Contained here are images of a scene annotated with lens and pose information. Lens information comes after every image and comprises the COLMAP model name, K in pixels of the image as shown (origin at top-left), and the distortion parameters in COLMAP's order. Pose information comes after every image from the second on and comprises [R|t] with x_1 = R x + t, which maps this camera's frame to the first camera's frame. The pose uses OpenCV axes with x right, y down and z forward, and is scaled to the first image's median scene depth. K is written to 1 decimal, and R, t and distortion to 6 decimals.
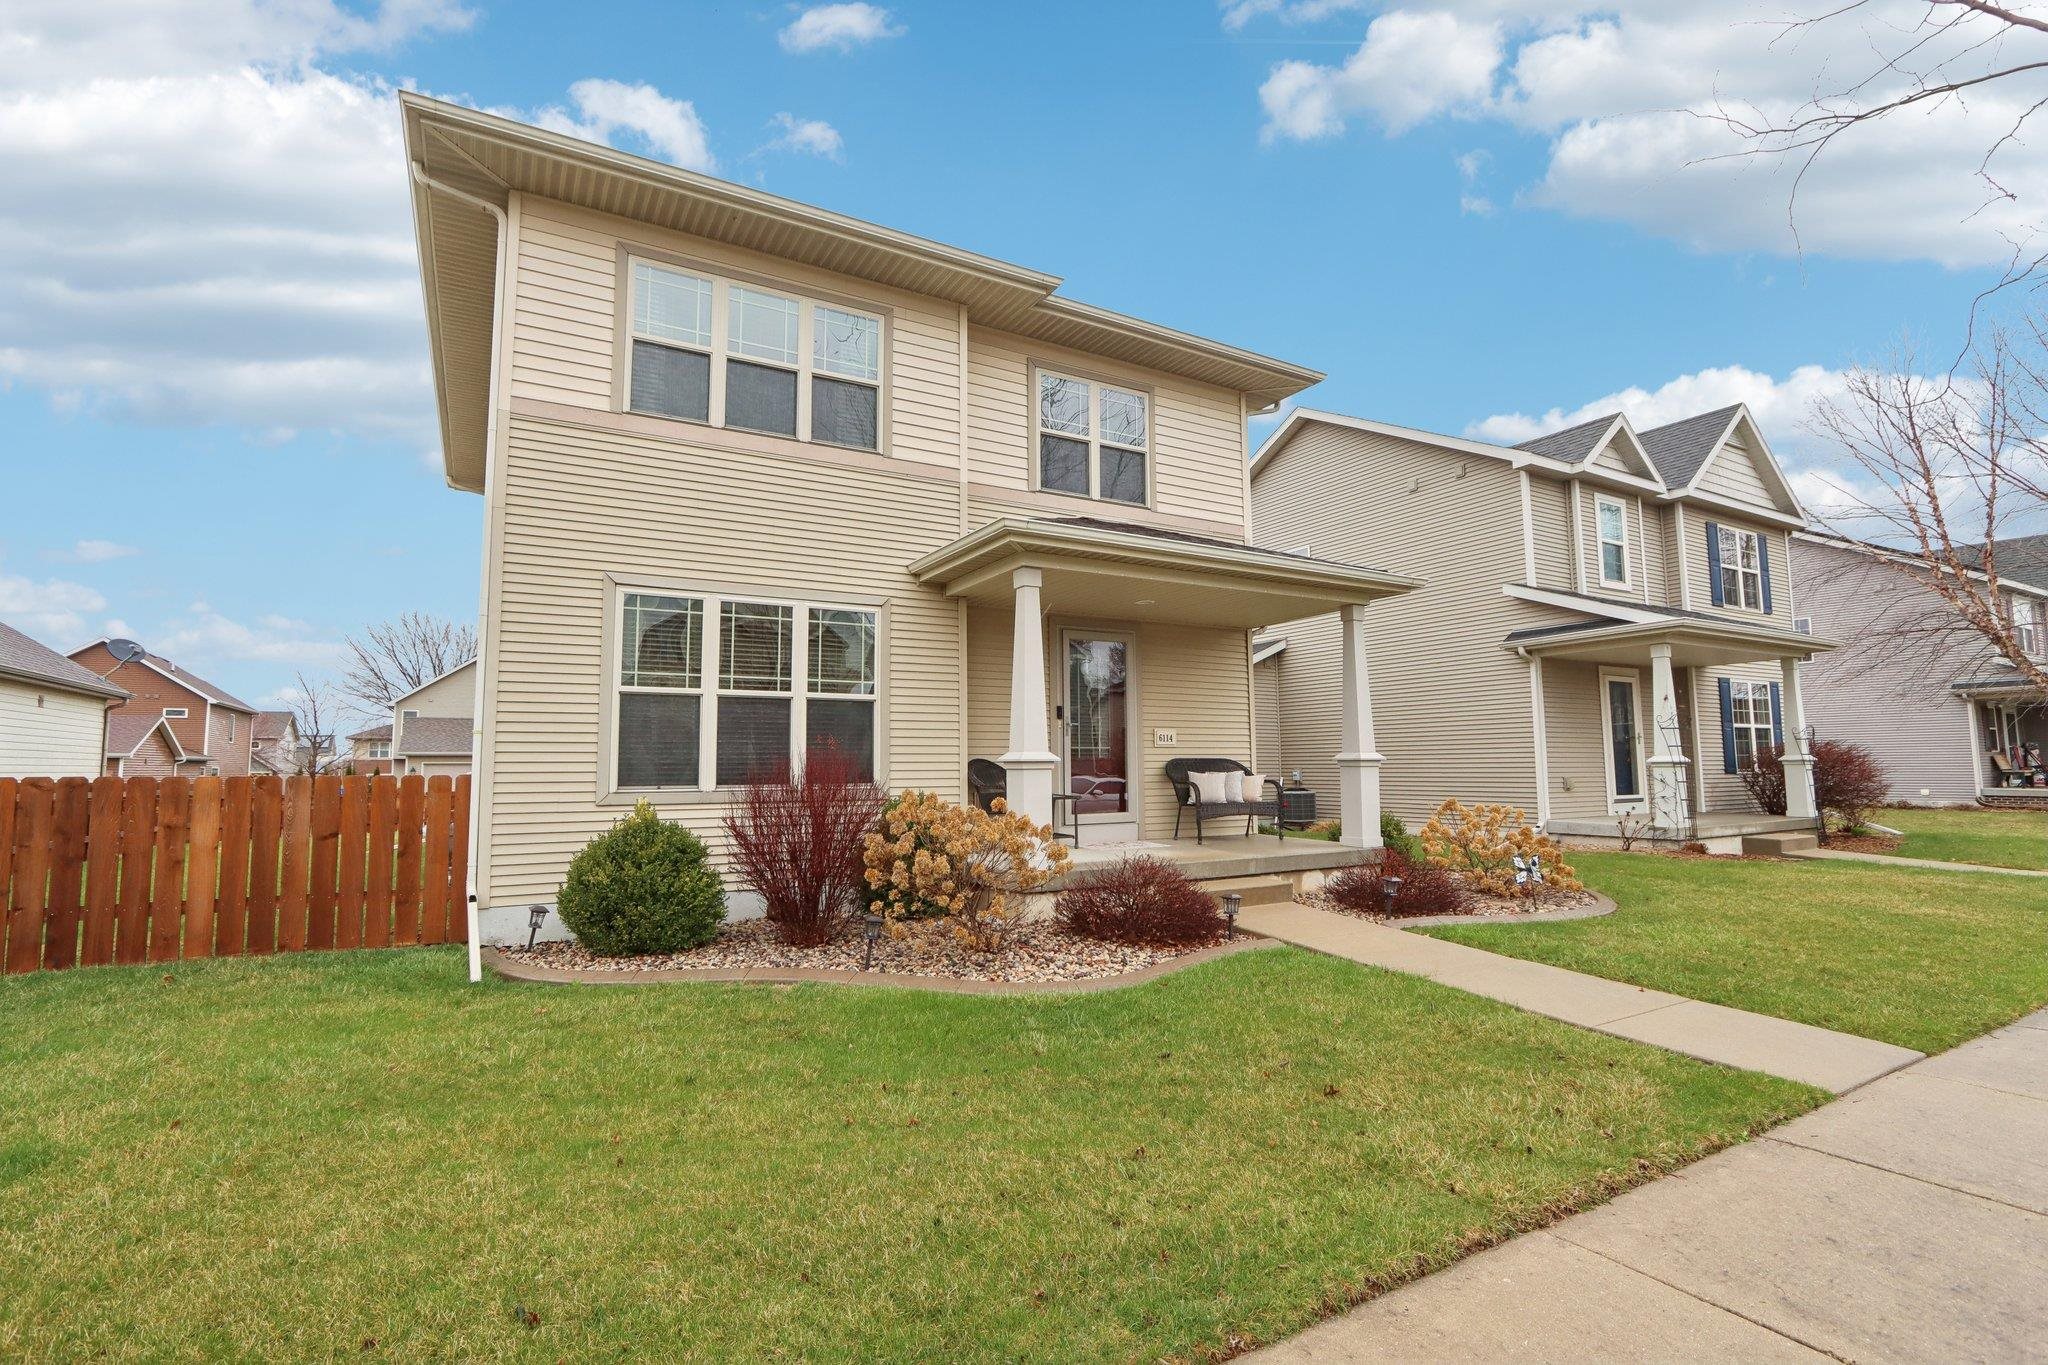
lens RADIAL K [[945.4, 0, 1019.1], [0, 945.4, 679.6], [0, 0, 1]] dist [-0.012836, 0.000591]
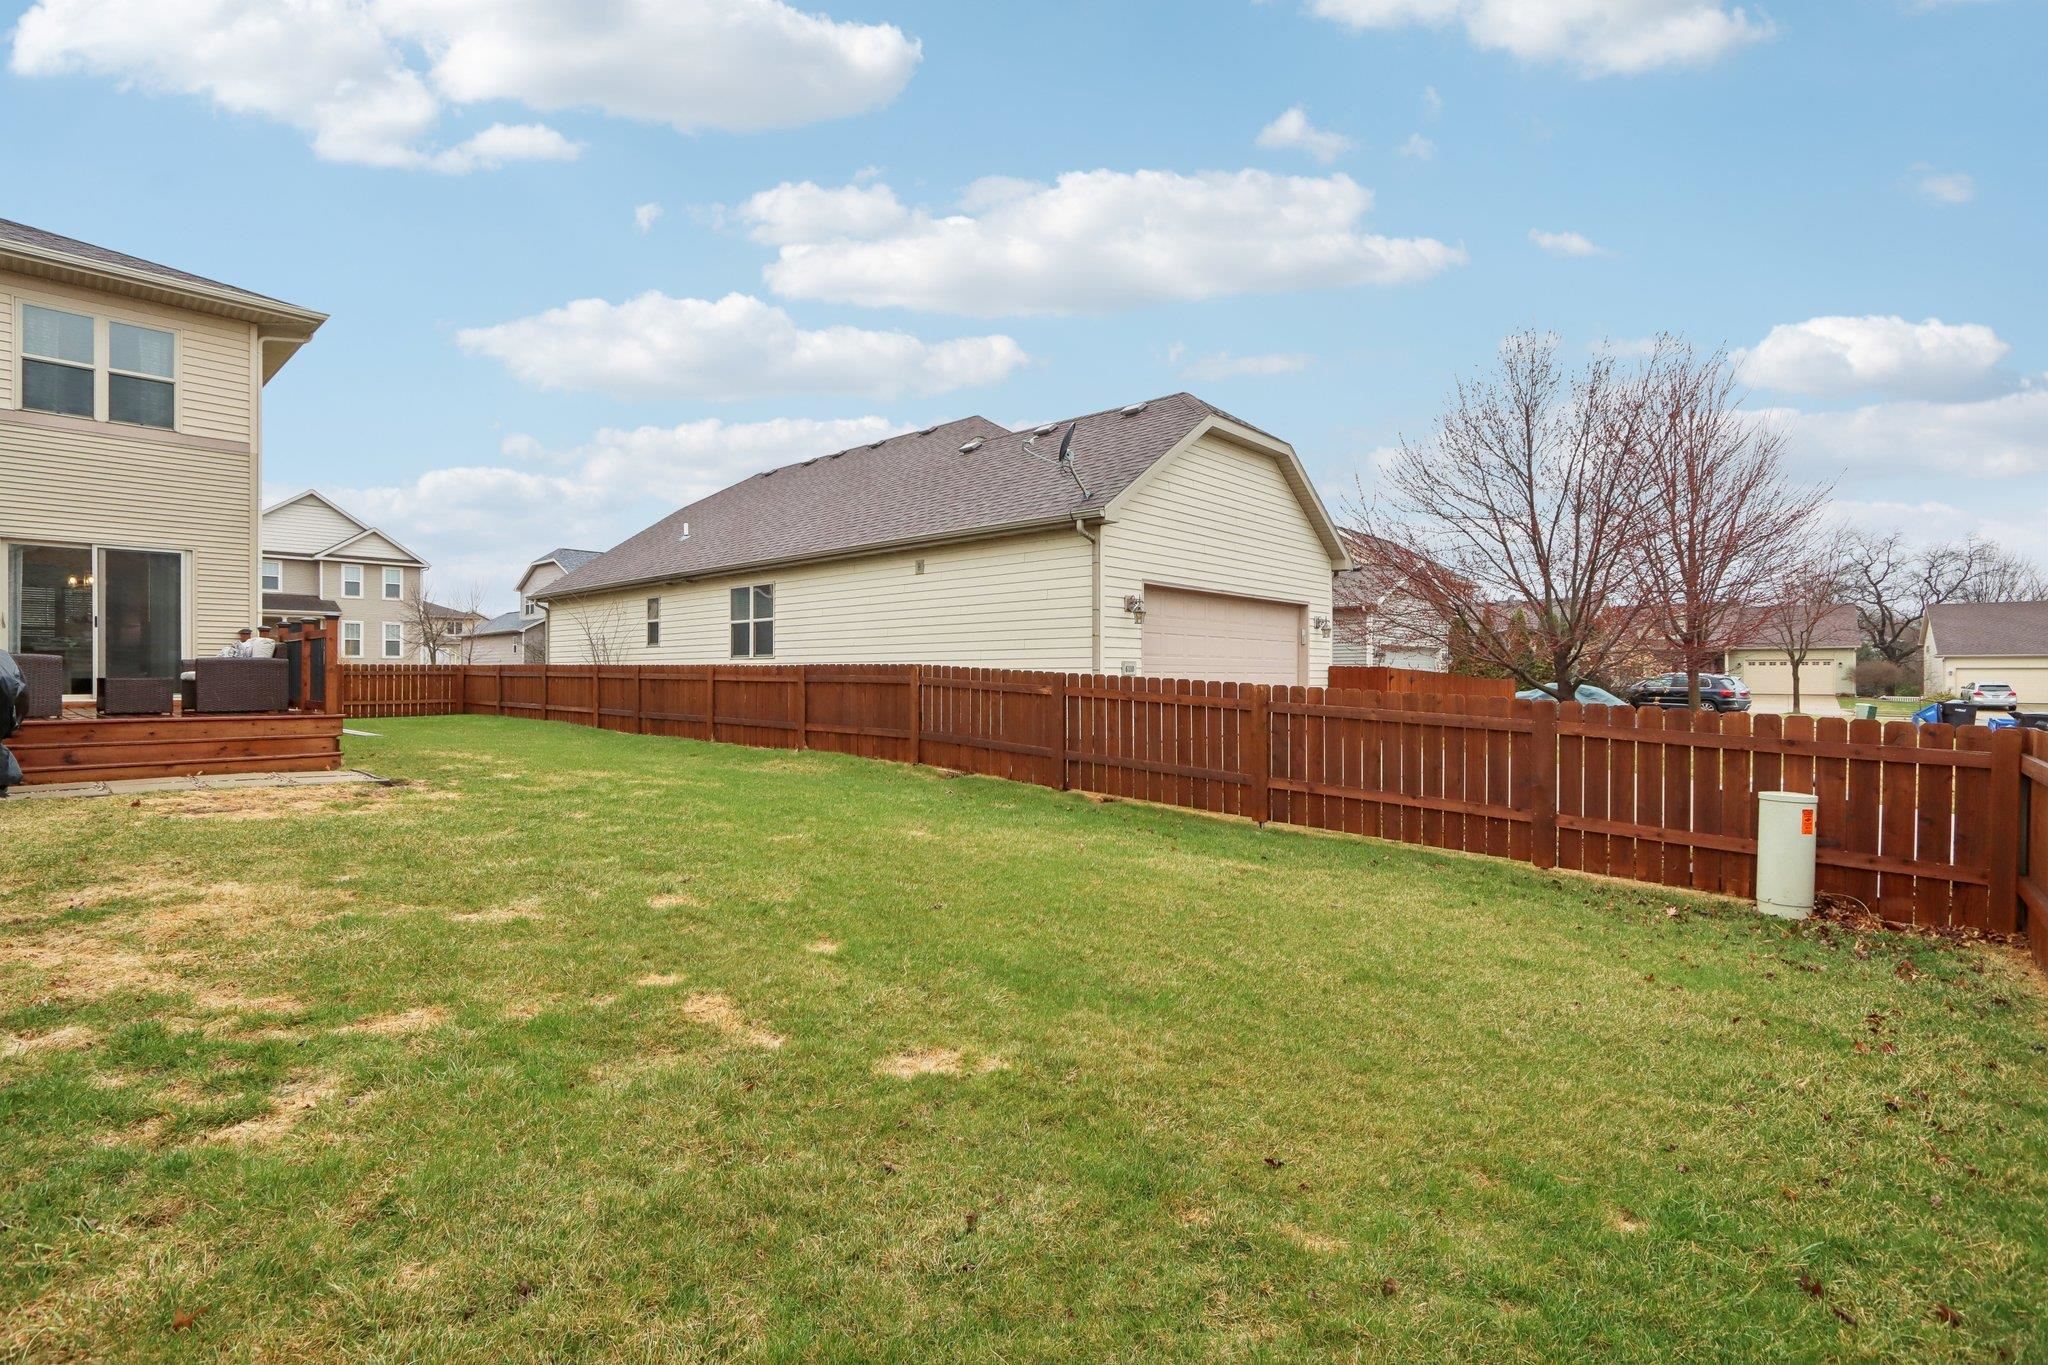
lens RADIAL K [[945.4, 0, 1019.1], [0, 945.4, 679.6], [0, 0, 1]] dist [-0.012836, 0.000591]
pose [[-0.952599, 0.012206, -0.303982, -1.837343], [0.039051, 0.995835, -0.082388, 0.409873], [0.301711, -0.090353, -0.949109, 3.808154]]
